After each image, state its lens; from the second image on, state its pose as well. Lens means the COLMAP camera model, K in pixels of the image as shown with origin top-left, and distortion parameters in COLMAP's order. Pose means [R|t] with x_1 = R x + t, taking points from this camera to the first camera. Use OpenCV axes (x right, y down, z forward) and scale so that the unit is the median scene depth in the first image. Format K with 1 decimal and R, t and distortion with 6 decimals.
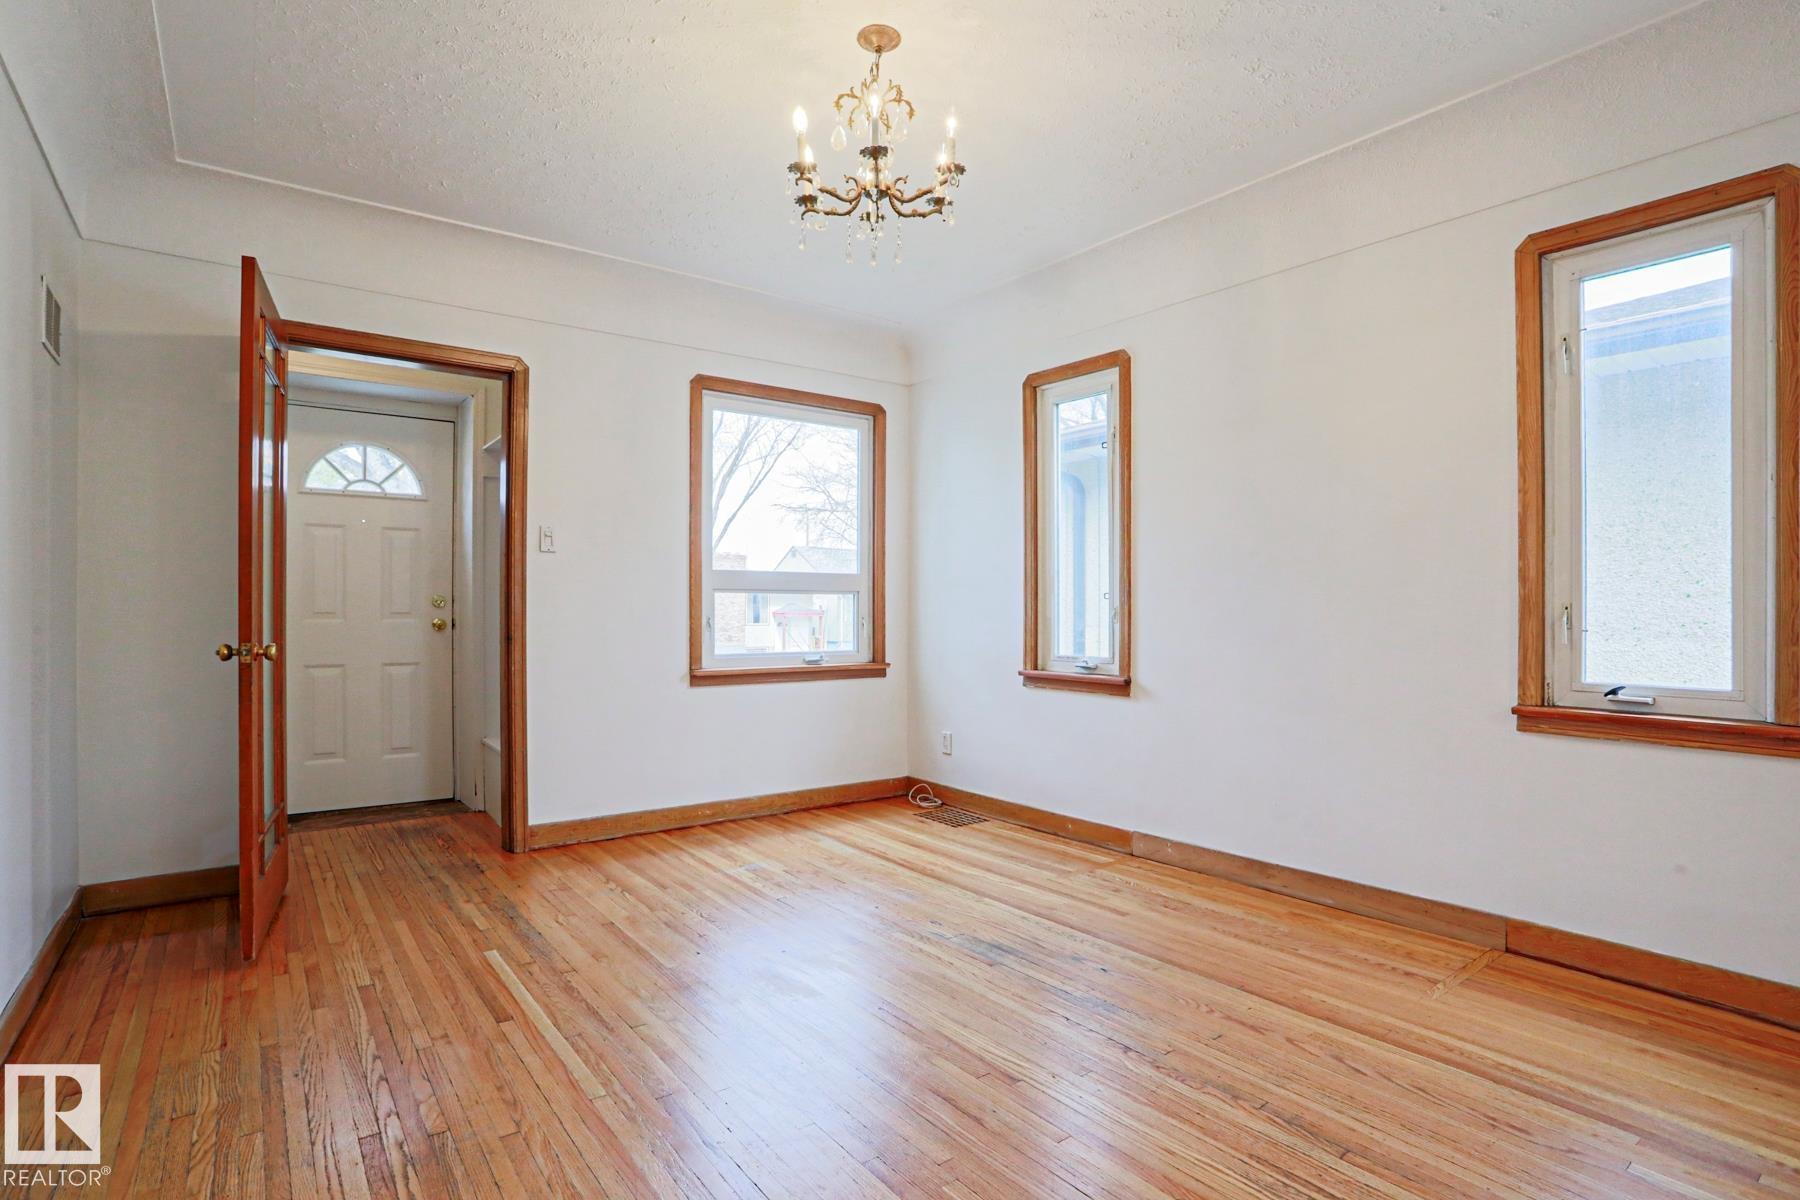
lens RADIAL K [[912.8, 0, 900.0], [0, 912.8, 600.0], [0, 0, 1]] dist [-0.072023, 0.031529]
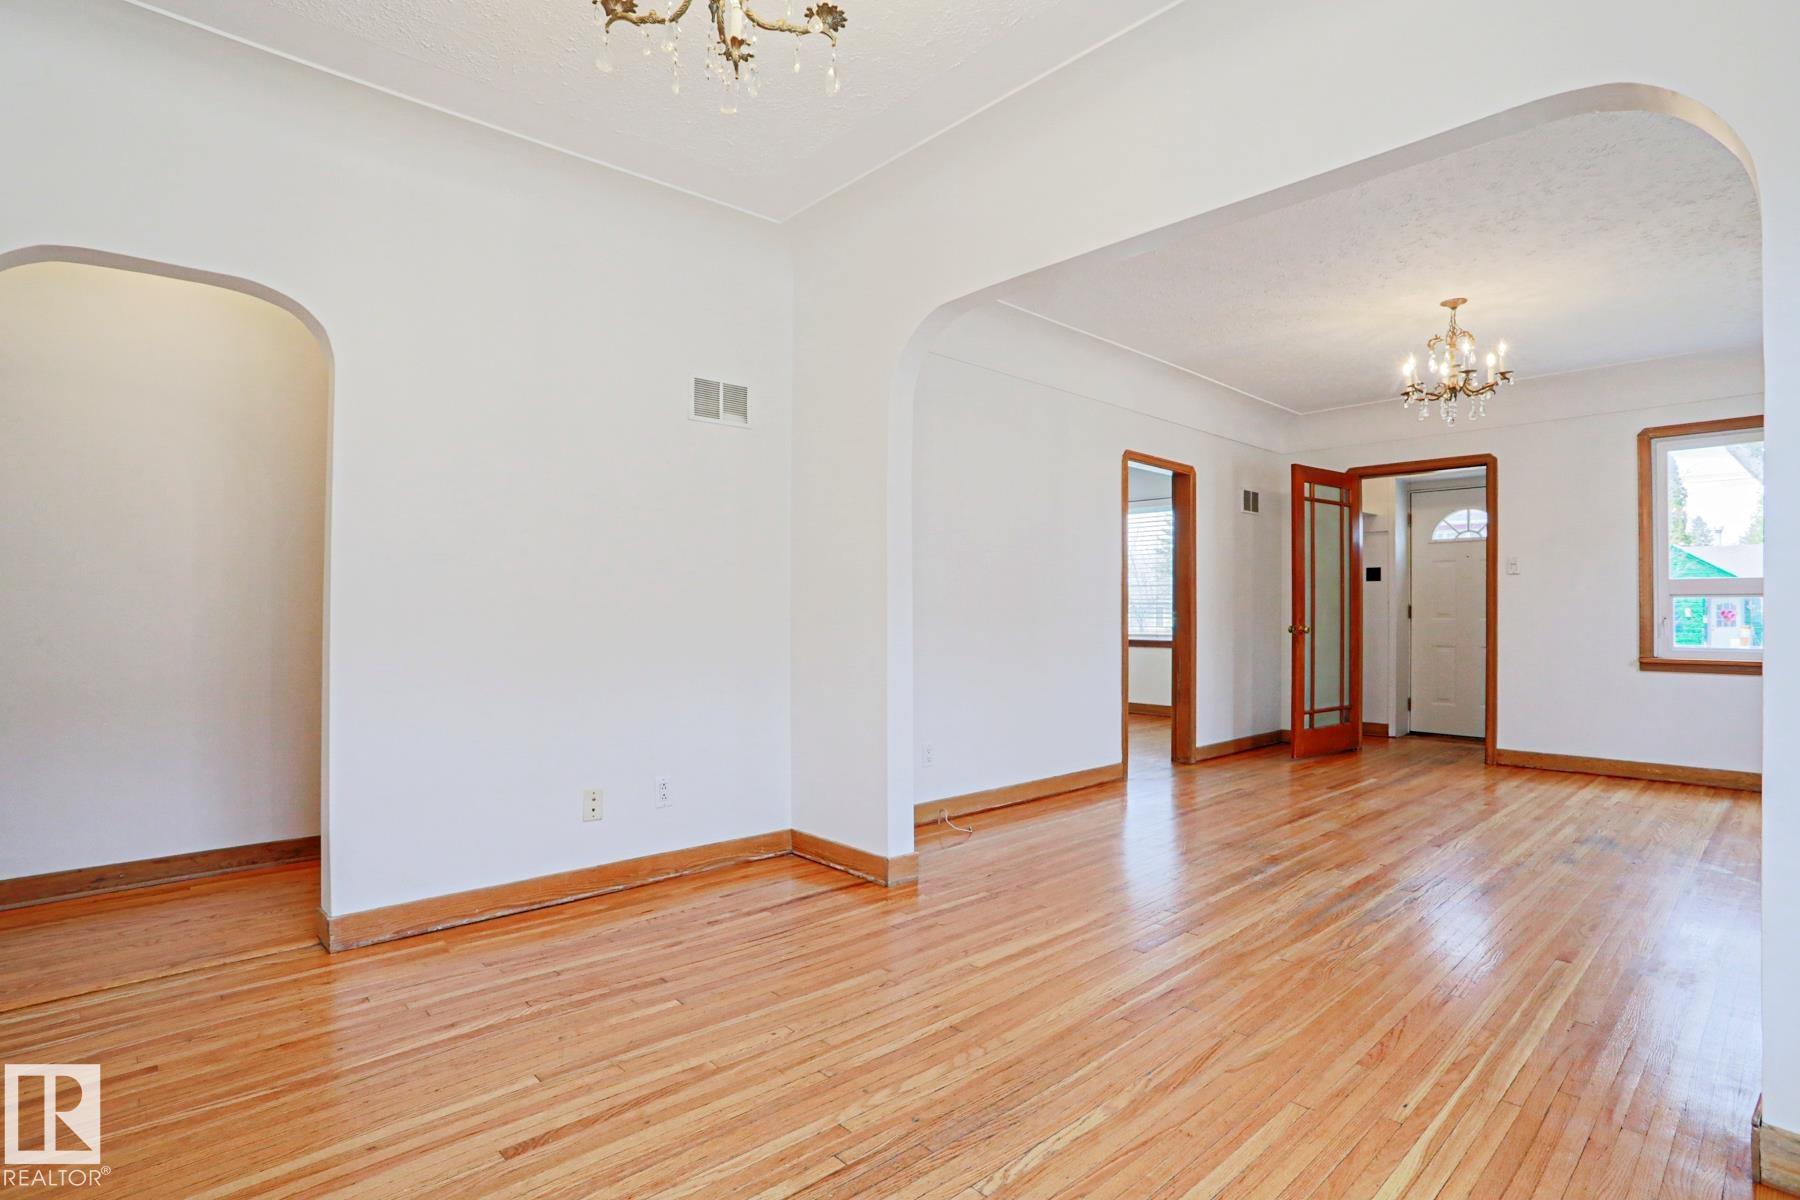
lens RADIAL K [[912.8, 0, 900.0], [0, 912.8, 600.0], [0, 0, 1]] dist [-0.072023, 0.031529]
pose [[0.109518, -0.016252, -0.993852, 0.901876], [0.009927, 0.999834, -0.015256, 0.002863], [0.993935, -0.008195, 0.109662, -0.186997]]
